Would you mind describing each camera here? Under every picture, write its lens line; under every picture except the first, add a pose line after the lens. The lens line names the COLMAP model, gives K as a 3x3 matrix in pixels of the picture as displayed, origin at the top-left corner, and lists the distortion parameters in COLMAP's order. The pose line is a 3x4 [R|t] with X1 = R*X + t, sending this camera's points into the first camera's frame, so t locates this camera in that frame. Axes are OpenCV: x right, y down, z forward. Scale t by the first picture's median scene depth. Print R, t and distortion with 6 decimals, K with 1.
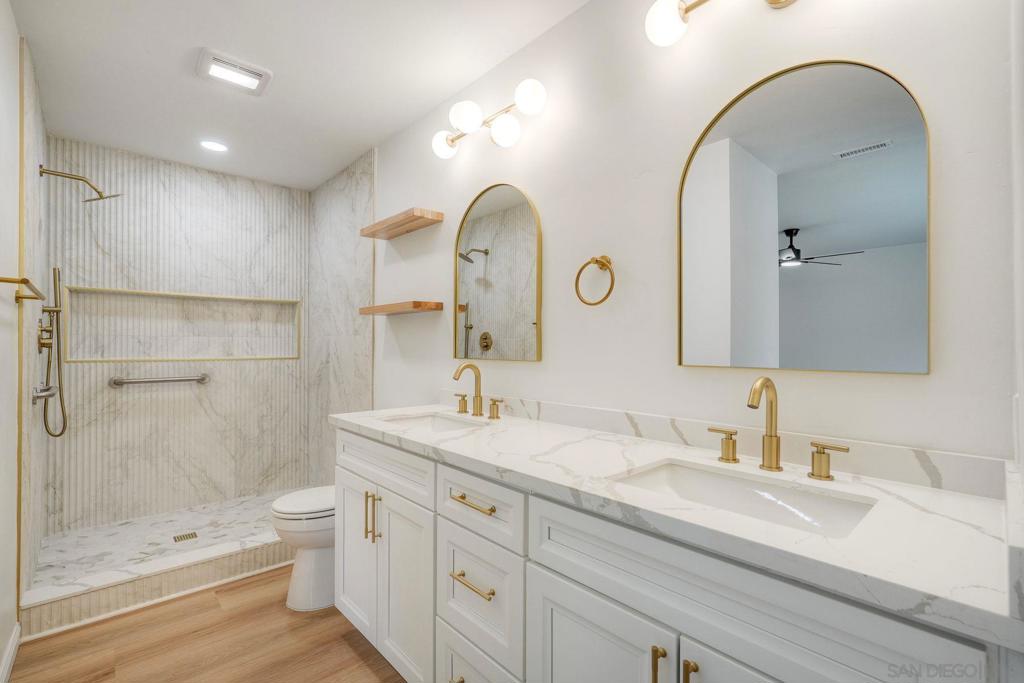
lens RADIAL K [[465.7, 0, 516.0], [0, 465.7, 343.1], [0, 0, 1]] dist [-0.015508, 0.008343]
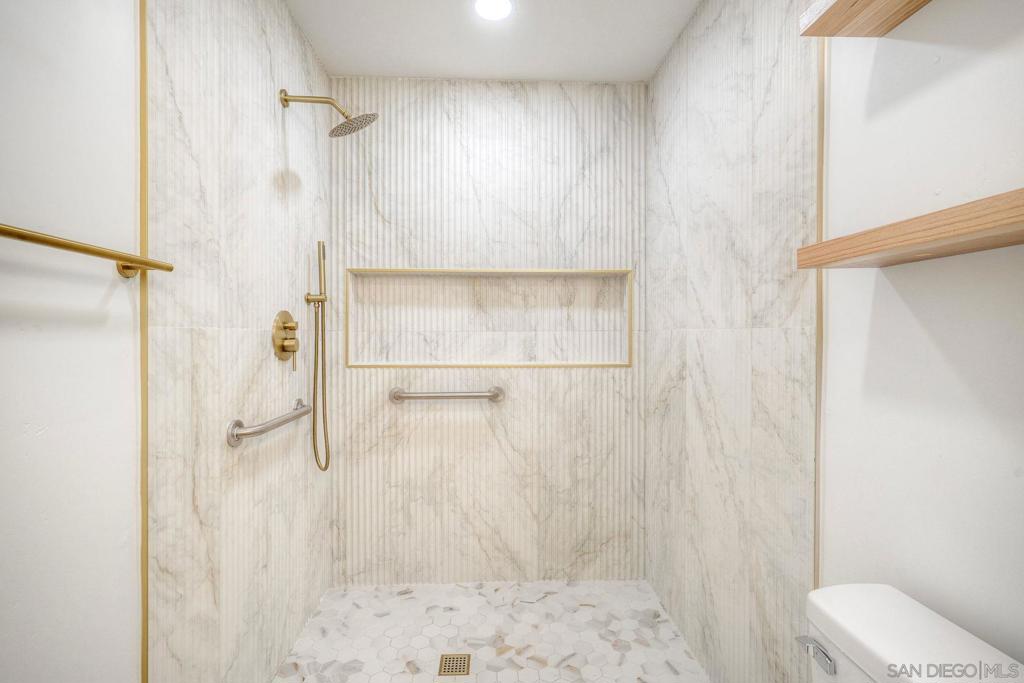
lens RADIAL K [[465.7, 0, 516.0], [0, 465.7, 343.1], [0, 0, 1]] dist [-0.015508, 0.008343]
pose [[0.780453, 0.008063, -0.625162, -0.241432], [0.006356, 0.999763, 0.020828, -0.011852], [0.625182, -0.020229, 0.780217, 0.511486]]
